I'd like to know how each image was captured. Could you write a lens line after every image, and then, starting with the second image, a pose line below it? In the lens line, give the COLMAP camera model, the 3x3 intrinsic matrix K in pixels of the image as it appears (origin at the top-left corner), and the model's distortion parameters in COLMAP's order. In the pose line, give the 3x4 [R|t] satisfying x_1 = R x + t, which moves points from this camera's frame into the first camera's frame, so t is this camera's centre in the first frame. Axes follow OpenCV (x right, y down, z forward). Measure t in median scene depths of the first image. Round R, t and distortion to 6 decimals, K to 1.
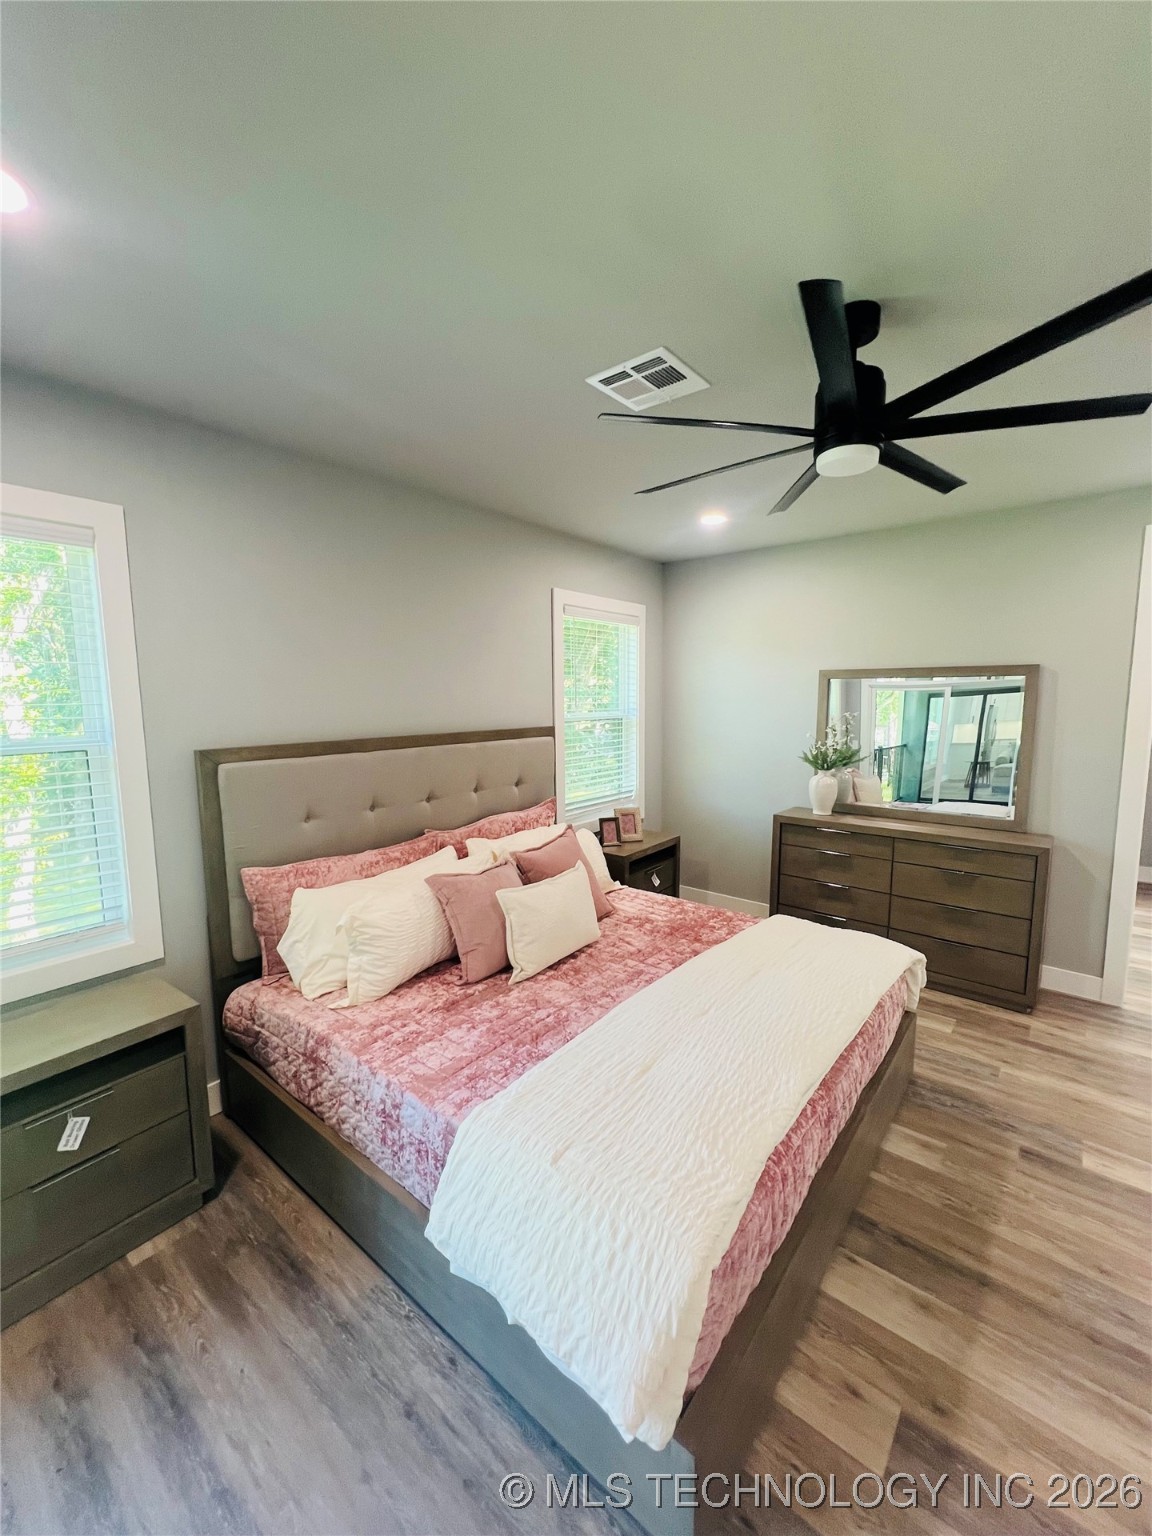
lens RADIAL K [[617.7, 0, 572.2], [0, 617.7, 767.4], [0, 0, 1]] dist [-0.002959, 0.001044]
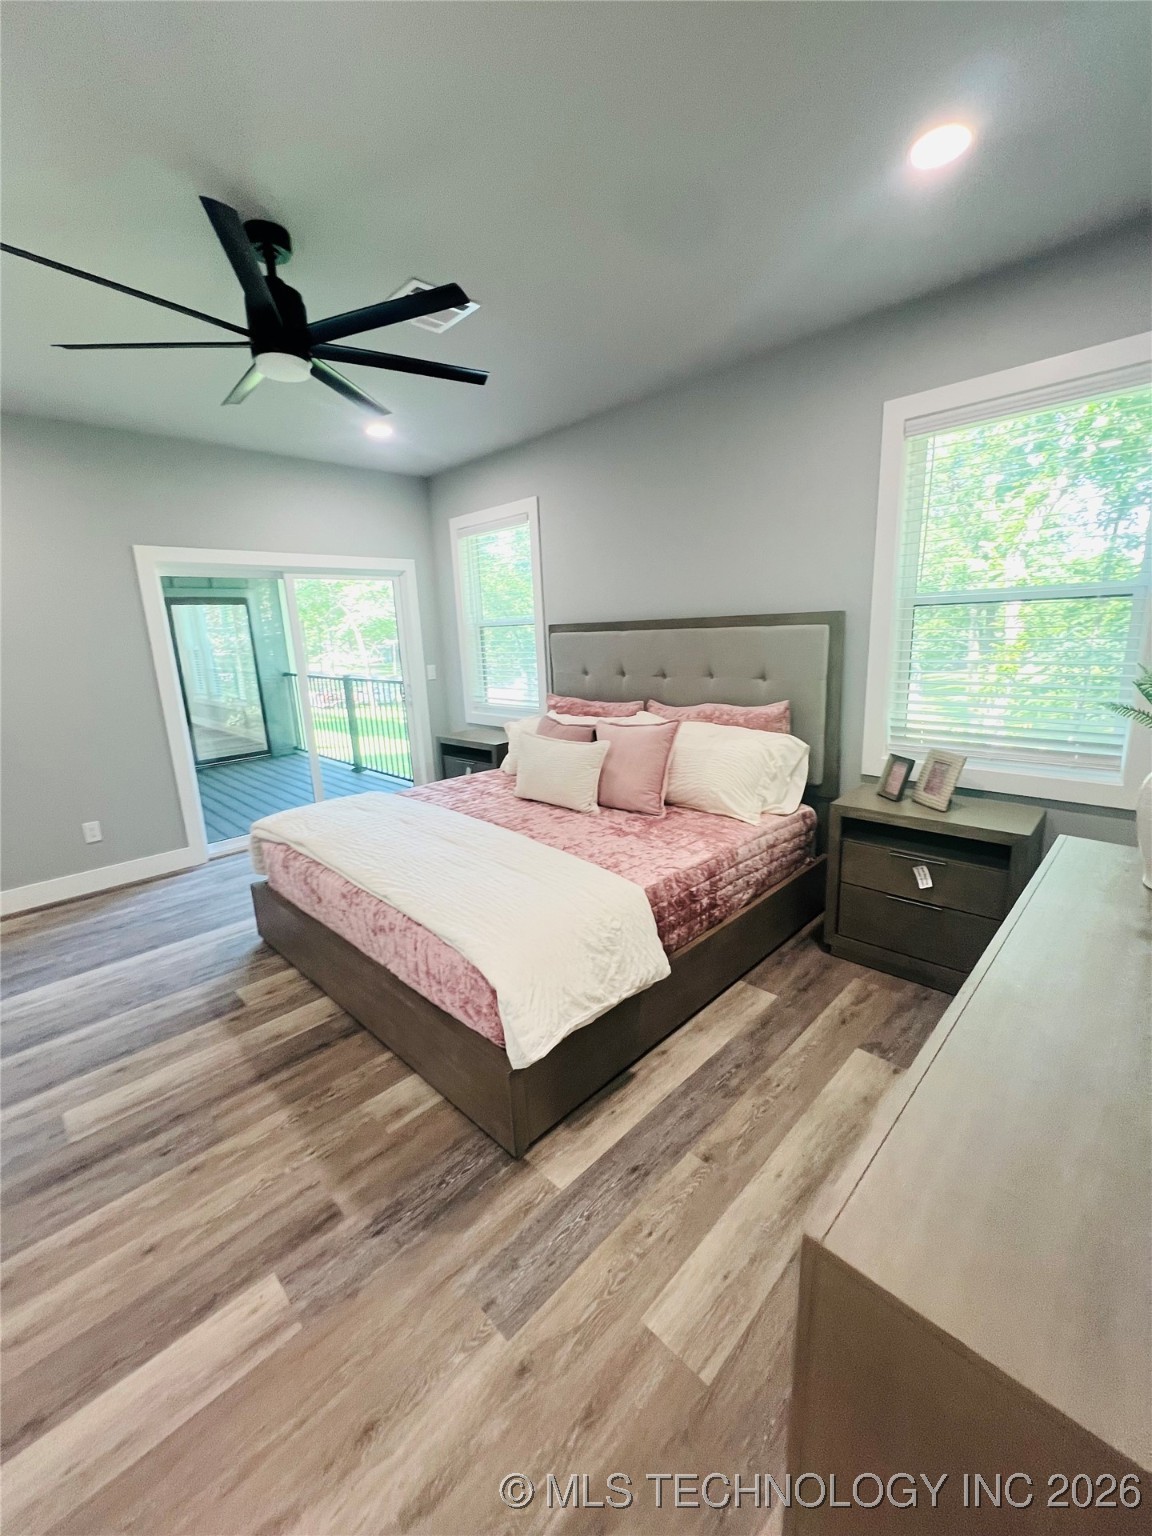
lens RADIAL K [[617.7, 0, 577.5], [0, 617.7, 764.0], [0, 0, 1]] dist [-0.002959, 0.001044]
pose [[-0.090259, 0.224116, -0.970374, 1.218347], [-0.080191, 0.969552, 0.231385, -0.053955], [0.992685, 0.098699, -0.069539, 1.215692]]
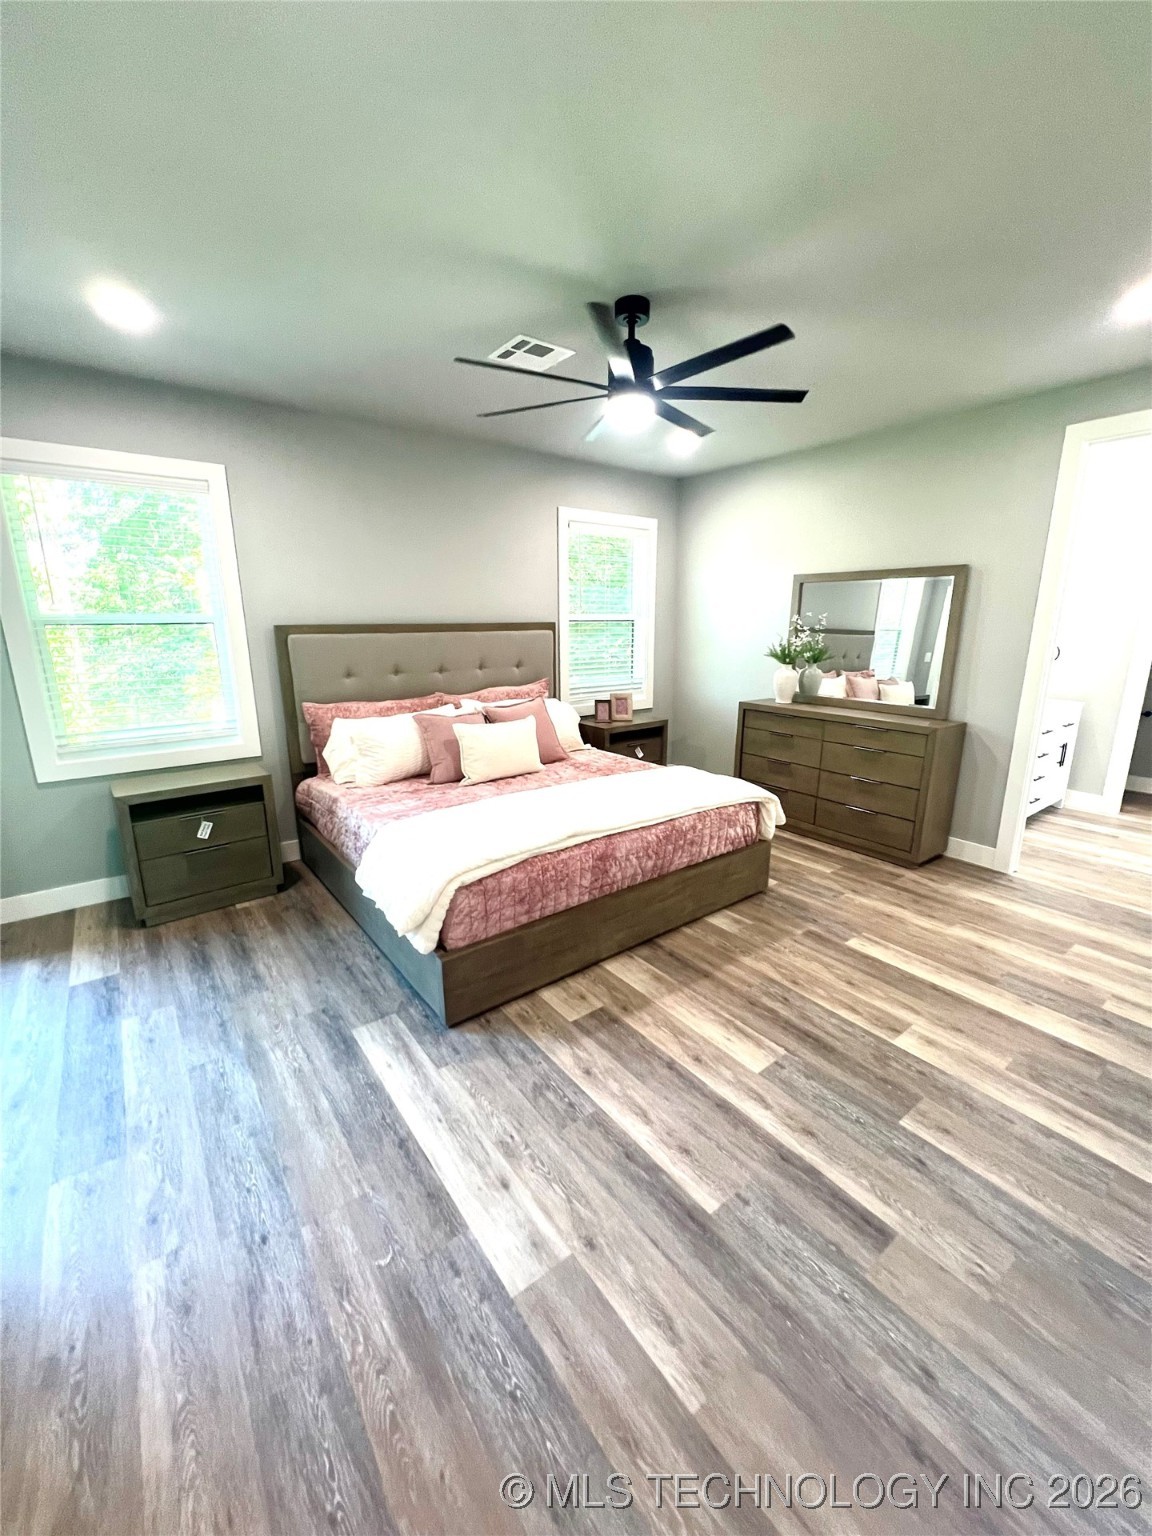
lens RADIAL K [[614.8, 0, 573.1], [0, 614.8, 767.9], [0, 0, 1]] dist [-0.001062, -0.000131]
pose [[0.971885, 0.060931, -0.227434, 0.493690], [-0.032450, 0.991380, 0.126932, 0.106800], [0.233208, -0.115984, 0.965485, -0.364147]]
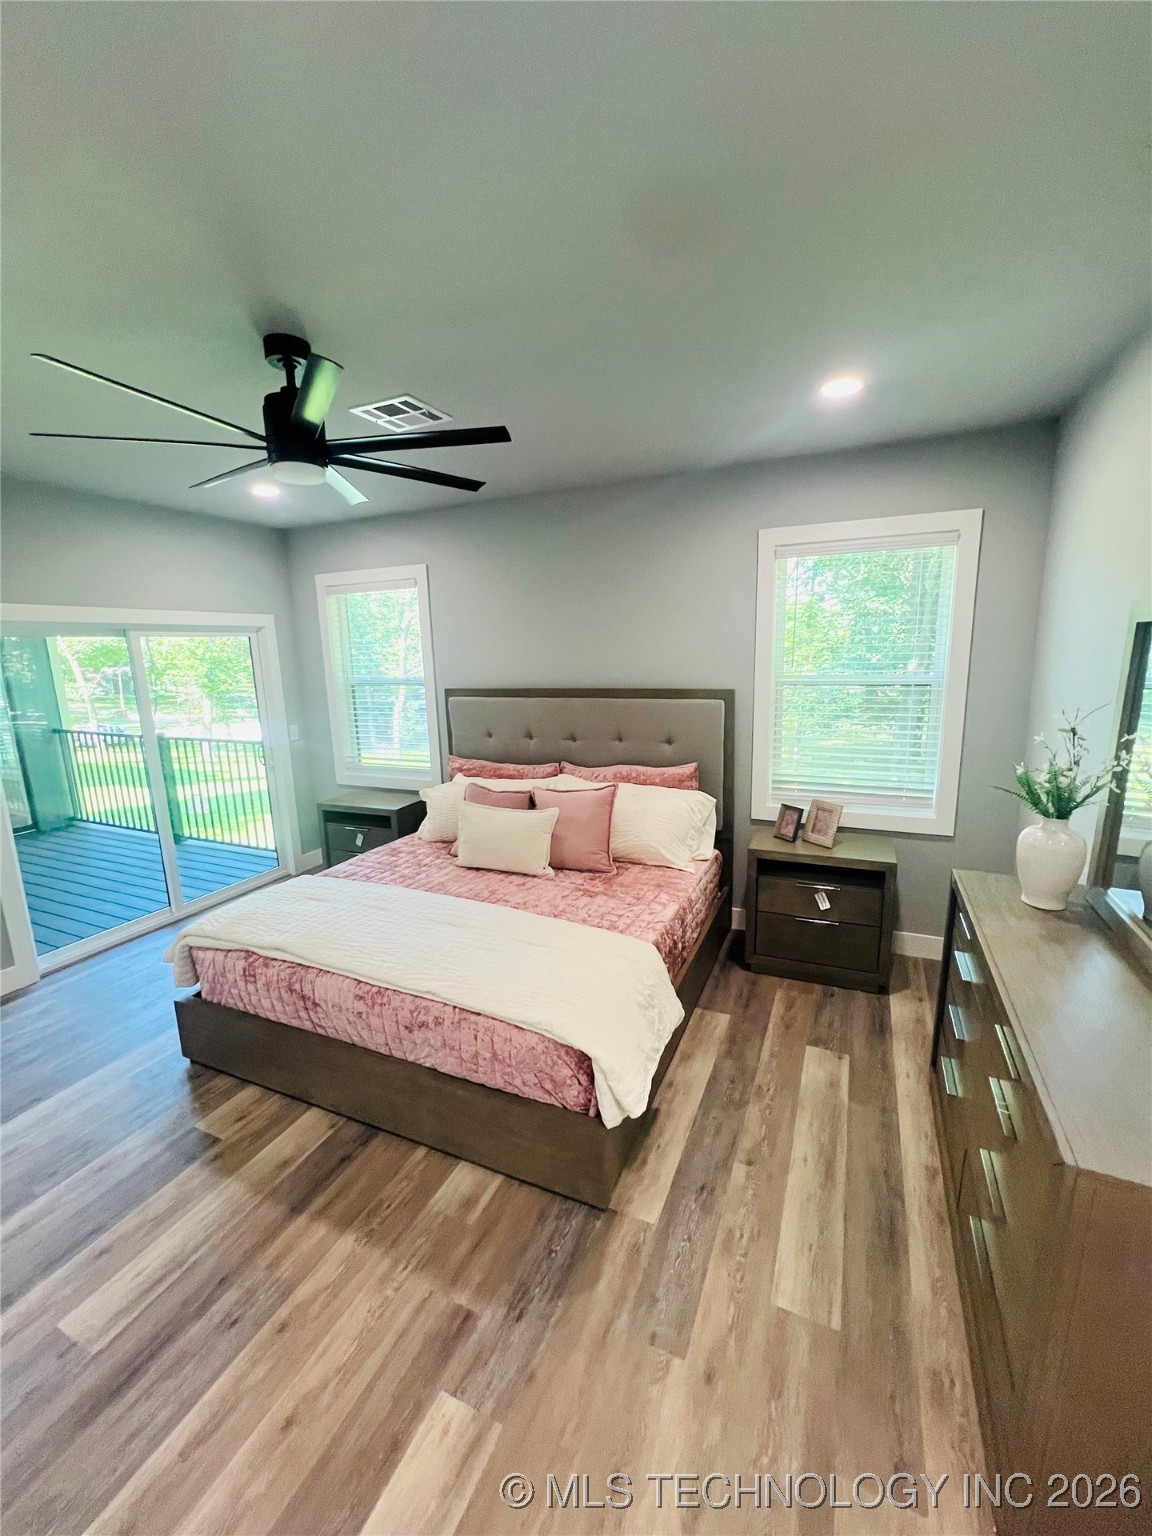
lens RADIAL K [[617.7, 0, 579.1], [0, 617.7, 763.9], [0, 0, 1]] dist [-0.002959, 0.001044]
pose [[0.263483, 0.176837, -0.948317, 1.279161], [-0.089698, 0.983286, 0.158436, -0.130692], [0.960485, 0.043317, 0.274941, 0.860064]]
